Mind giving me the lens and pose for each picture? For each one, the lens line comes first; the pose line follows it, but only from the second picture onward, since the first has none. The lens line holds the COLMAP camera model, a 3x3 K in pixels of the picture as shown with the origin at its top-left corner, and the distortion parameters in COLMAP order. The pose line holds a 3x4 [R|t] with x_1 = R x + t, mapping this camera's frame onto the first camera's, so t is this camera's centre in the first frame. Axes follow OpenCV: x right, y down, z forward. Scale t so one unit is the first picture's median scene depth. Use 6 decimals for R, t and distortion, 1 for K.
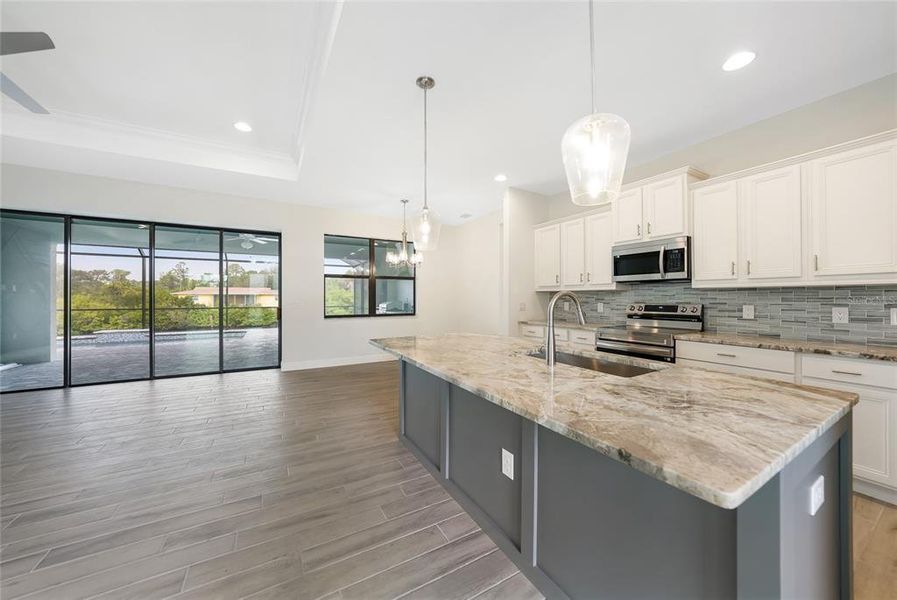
lens RADIAL K [[318.0, 0, 448.5], [0, 318.0, 300.0], [0, 0, 1]] dist [-0.025969, 0.006800]
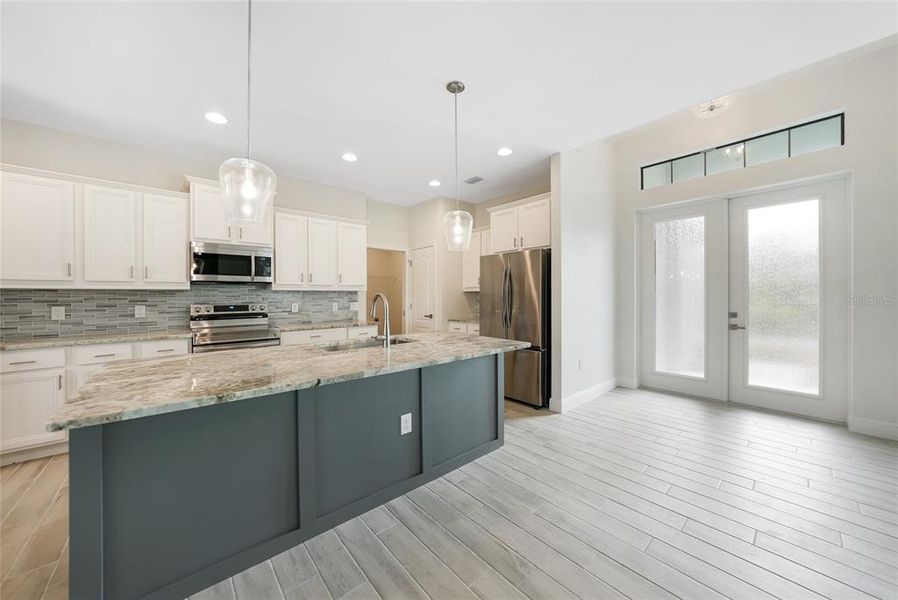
lens RADIAL K [[318.3, 0, 449.0], [0, 318.3, 300.0], [0, 0, 1]] dist [-0.025969, 0.006800]
pose [[-0.196320, -0.011287, 0.980475, -0.561072], [0.012262, 0.999827, 0.013965, -0.007859], [-0.980463, 0.014764, -0.196148, 0.529642]]
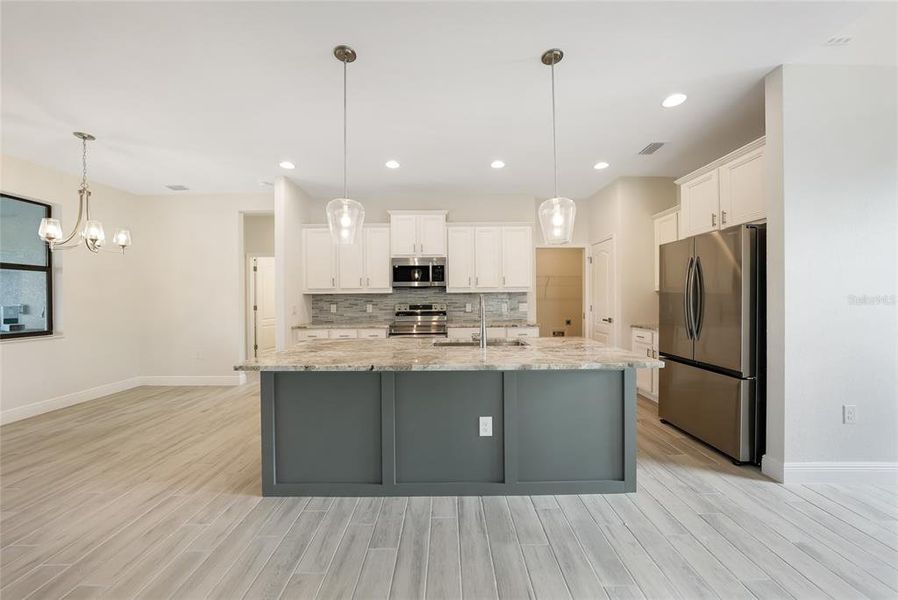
lens RADIAL K [[318.3, 0, 449.0], [0, 318.3, 300.0], [0, 0, 1]] dist [-0.025969, 0.006800]
pose [[0.491941, -0.008312, 0.870589, -0.503582], [0.015744, 0.999876, 0.000650, -0.003992], [-0.870486, 0.013387, 0.492011, 0.236093]]
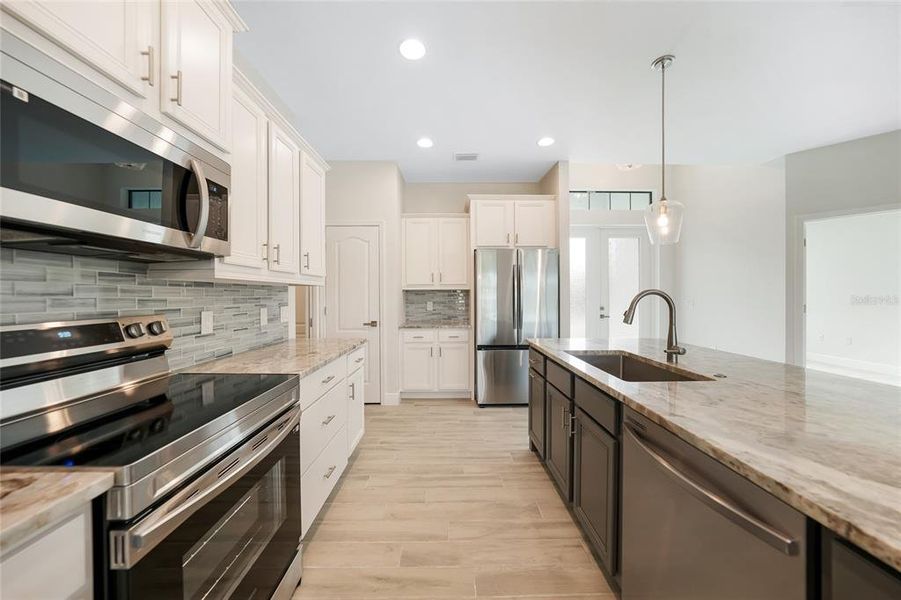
lens RADIAL K [[319.4, 0, 450.5], [0, 319.4, 300.0], [0, 0, 1]] dist [-0.025969, 0.006800]
pose [[-0.874420, -0.002727, 0.485161, 0.236261], [0.008850, 0.999728, 0.021569, -0.012496], [-0.485088, 0.023154, -0.874159, 1.175245]]
